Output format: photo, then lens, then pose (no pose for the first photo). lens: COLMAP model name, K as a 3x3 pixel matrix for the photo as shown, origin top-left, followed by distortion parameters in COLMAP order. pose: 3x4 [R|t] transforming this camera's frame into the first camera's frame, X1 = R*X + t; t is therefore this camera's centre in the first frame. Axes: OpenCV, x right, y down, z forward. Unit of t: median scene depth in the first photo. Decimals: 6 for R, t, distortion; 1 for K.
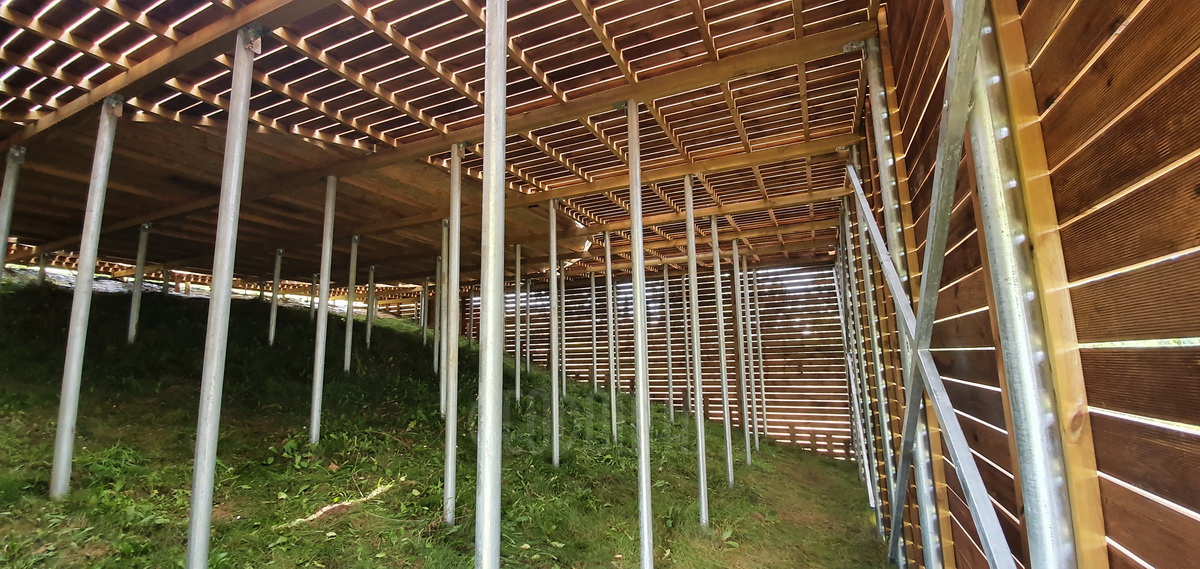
lens RADIAL K [[473.8, 0, 613.6], [0, 473.8, 287.6], [0, 0, 1]] dist [0.017316, -0.017128]
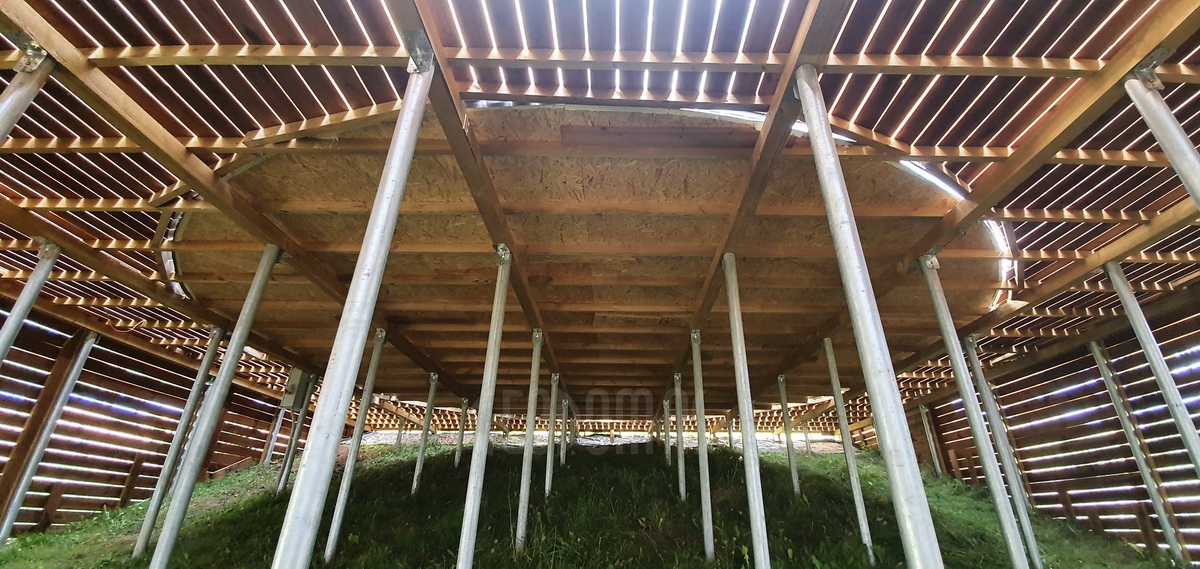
lens RADIAL K [[473.8, 0, 613.6], [0, 473.8, 287.6], [0, 0, 1]] dist [0.017316, -0.017128]
pose [[0.405189, -0.371201, -0.835483, 0.135592], [0.114722, 0.927283, -0.356350, 0.107875], [0.907007, 0.048541, 0.418309, 0.866509]]
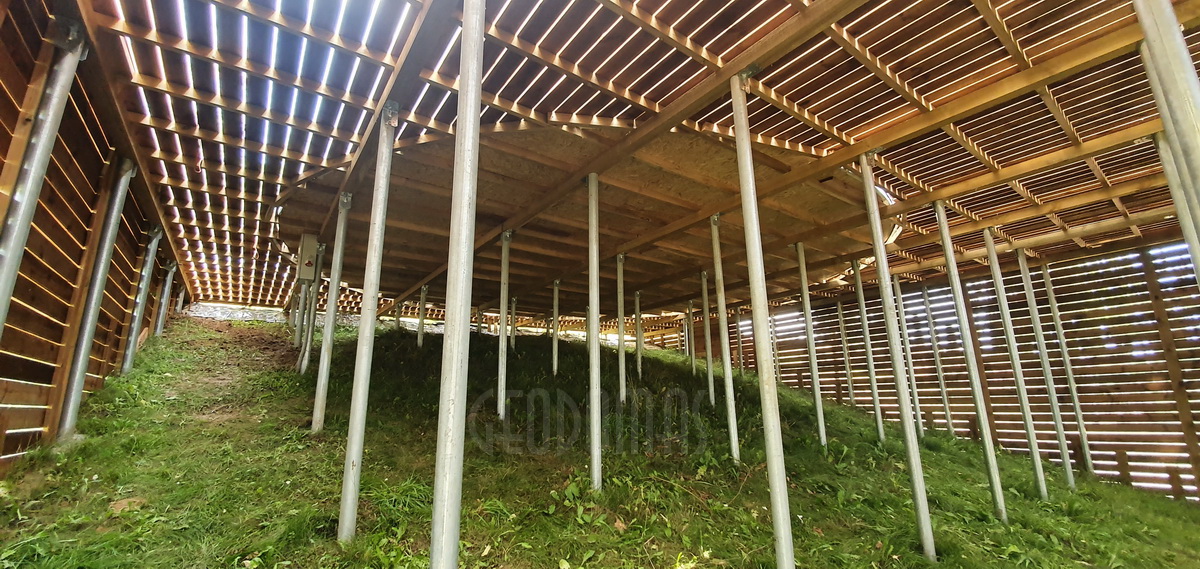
lens RADIAL K [[473.8, 0, 613.6], [0, 473.8, 287.6], [0, 0, 1]] dist [0.017316, -0.017128]
pose [[0.868617, -0.107343, -0.483716, -0.121595], [0.072491, 0.993277, -0.090249, 0.041977], [0.490152, 0.043327, 0.870559, 0.203964]]
